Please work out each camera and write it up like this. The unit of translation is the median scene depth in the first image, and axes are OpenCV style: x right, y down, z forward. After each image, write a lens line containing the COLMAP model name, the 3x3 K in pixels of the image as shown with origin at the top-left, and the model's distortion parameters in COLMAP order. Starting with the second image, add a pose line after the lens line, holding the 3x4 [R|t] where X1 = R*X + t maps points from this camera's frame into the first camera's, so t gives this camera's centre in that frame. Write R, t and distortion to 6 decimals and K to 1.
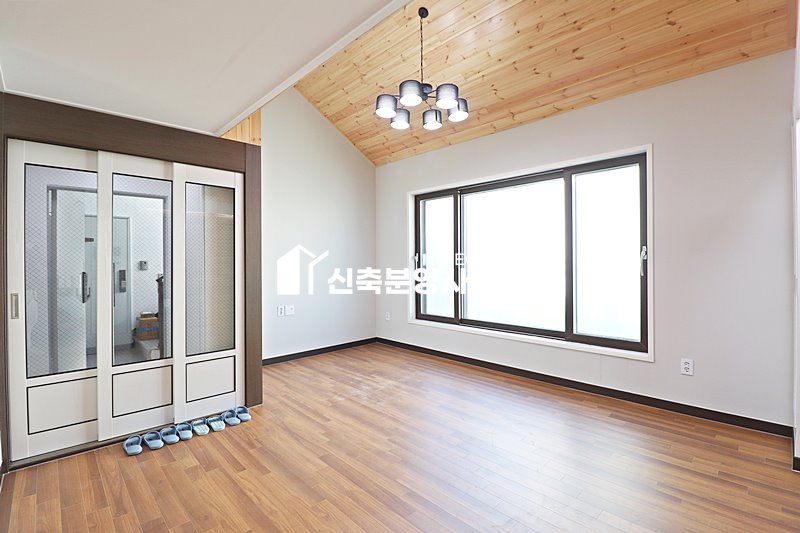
lens RADIAL K [[371.8, 0, 396.0], [0, 371.8, 261.2], [0, 0, 1]] dist [0.000757, -0.014912]
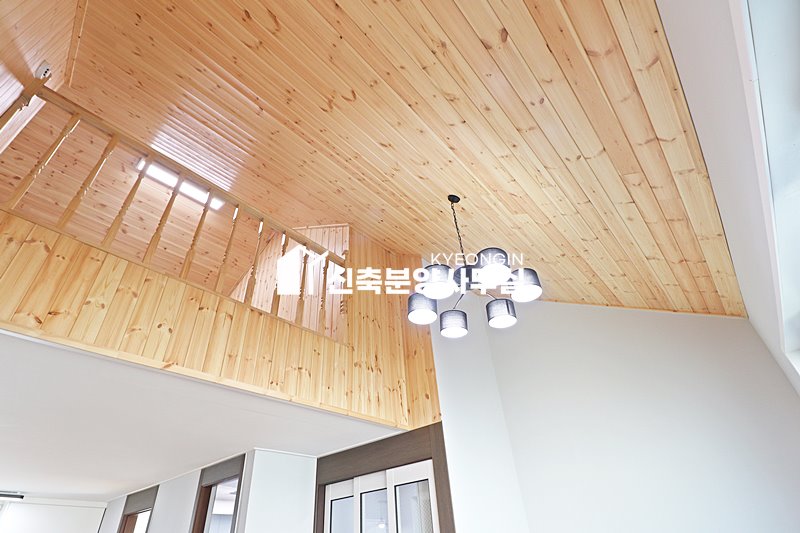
lens RADIAL K [[398.2, 0, 400.0], [0, 398.2, 266.5], [0, 0, 1]] dist [0.000816, -0.018808]
pose [[0.095125, -0.601364, -0.793293, 0.621924], [0.073181, 0.798975, -0.596895, -0.023231], [0.992772, -0.001274, 0.120011, 0.714674]]
